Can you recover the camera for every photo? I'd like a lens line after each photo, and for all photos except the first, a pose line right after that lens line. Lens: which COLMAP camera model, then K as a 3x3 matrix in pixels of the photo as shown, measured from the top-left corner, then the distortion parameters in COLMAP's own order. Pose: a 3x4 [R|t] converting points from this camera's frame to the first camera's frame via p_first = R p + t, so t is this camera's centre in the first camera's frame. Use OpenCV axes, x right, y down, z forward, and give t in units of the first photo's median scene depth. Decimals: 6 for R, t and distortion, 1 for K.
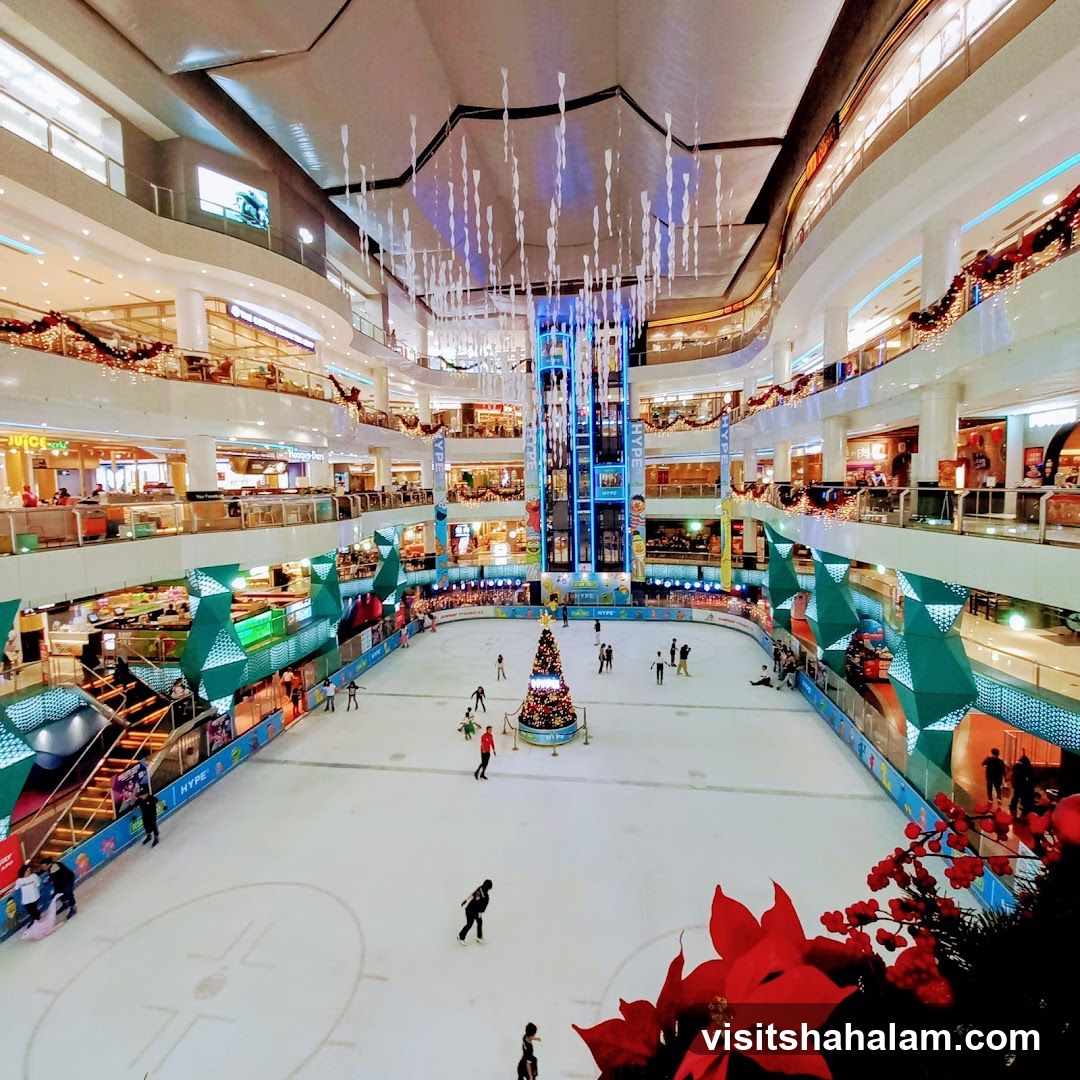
lens RADIAL K [[553.1, 0, 542.7], [0, 553.1, 524.0], [0, 0, 1]] dist [-0.004939, -0.000966]
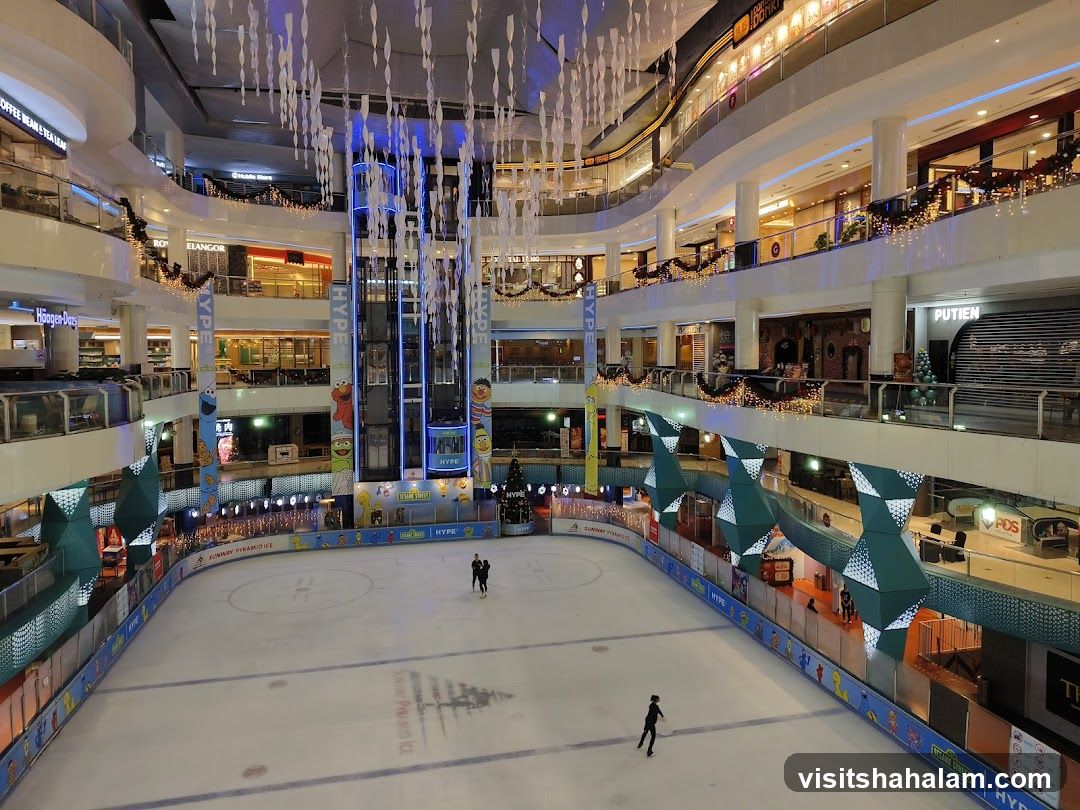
lens RADIAL K [[718.5, 0, 550.5], [0, 718.5, 382.1], [0, 0, 1]] dist [0.022715, -0.011070]
pose [[0.924300, 0.002783, 0.381656, -0.139548], [0.011834, 0.999284, -0.035946, -0.009812], [-0.381483, 0.037742, 0.923605, 0.014012]]
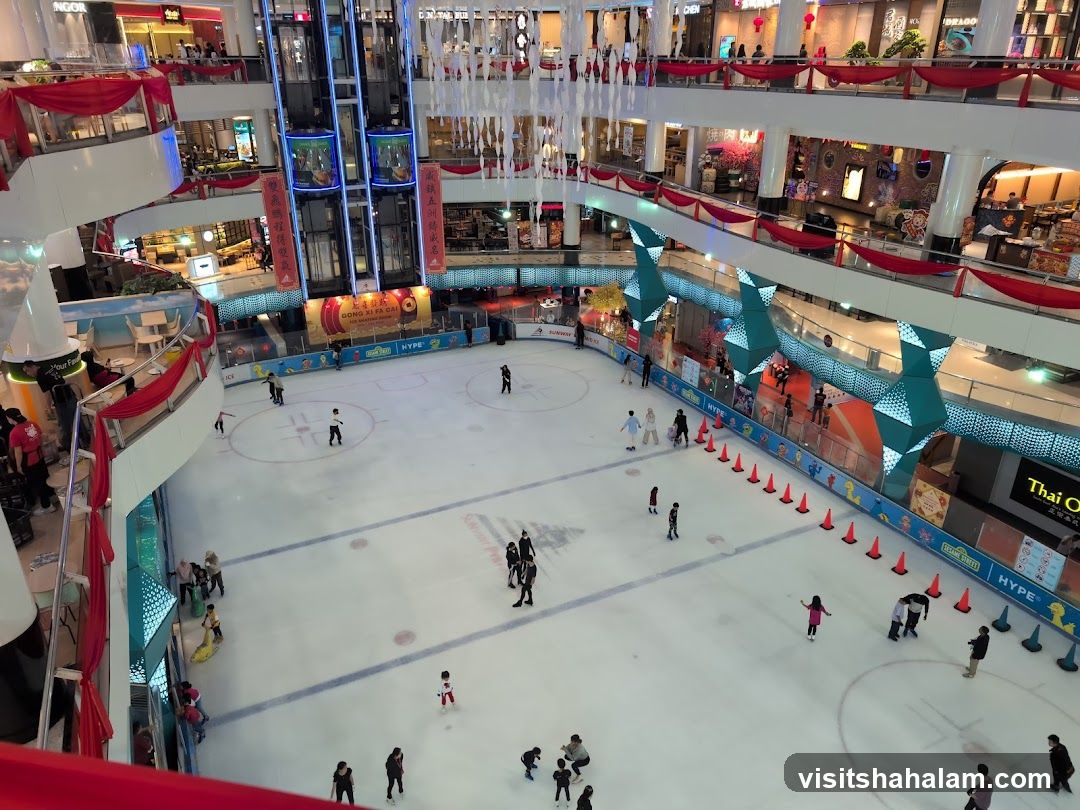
lens RADIAL K [[753.4, 0, 544.9], [0, 753.4, 411.6], [0, 0, 1]] dist [0.006964, -0.002993]
pose [[0.820628, -0.222336, 0.526438, -0.304398], [0.023412, 0.933518, 0.357766, -0.119815], [-0.570983, -0.281267, 0.771276, 0.099383]]
